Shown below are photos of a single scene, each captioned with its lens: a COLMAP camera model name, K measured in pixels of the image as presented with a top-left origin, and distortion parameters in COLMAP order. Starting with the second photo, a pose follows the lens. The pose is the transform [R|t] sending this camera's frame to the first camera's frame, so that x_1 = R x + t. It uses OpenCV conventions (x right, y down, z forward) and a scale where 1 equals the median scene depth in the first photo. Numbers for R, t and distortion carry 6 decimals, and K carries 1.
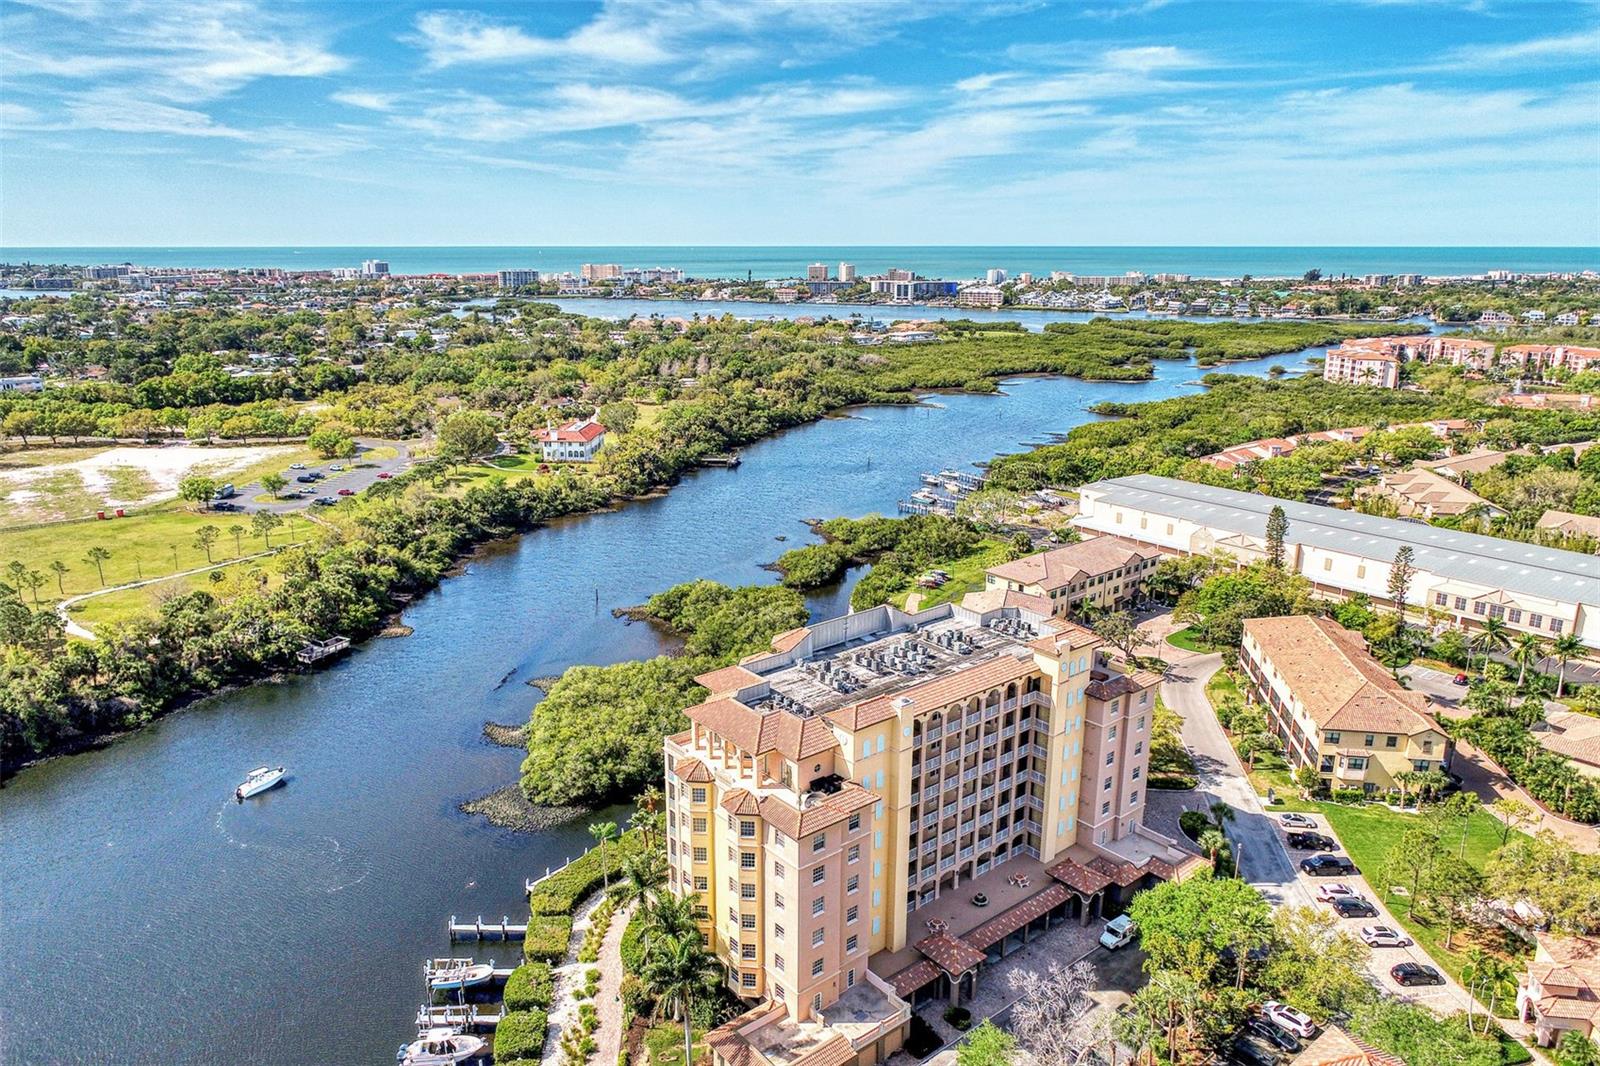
lens RADIAL K [[1078.8, 0, 804.8], [0, 1078.8, 547.5], [0, 0, 1]] dist [-0.020719, 0.007238]
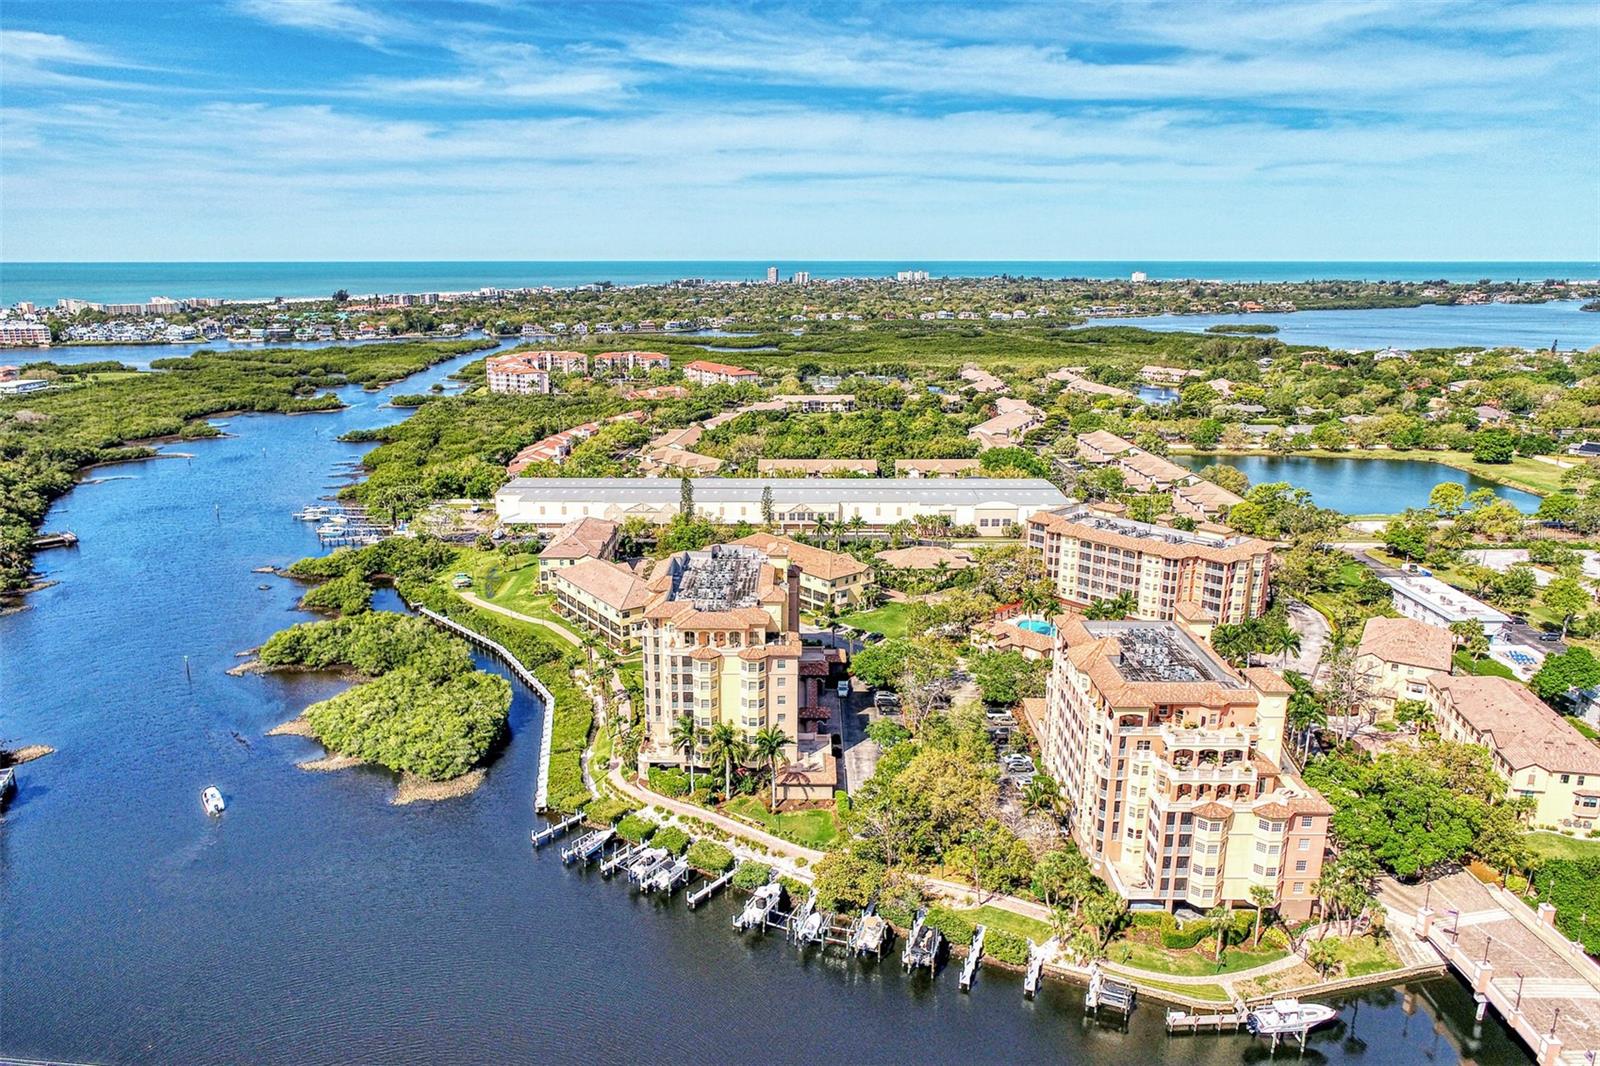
lens RADIAL K [[1105.9, 0, 795.7], [0, 1105.9, 587.1], [0, 0, 1]] dist [-0.006698, -0.002975]
pose [[0.619162, -0.221563, 0.753358, -0.098952], [0.206736, 0.971518, 0.115814, -0.005136], [-0.757561, 0.084039, 0.647333, -0.018401]]
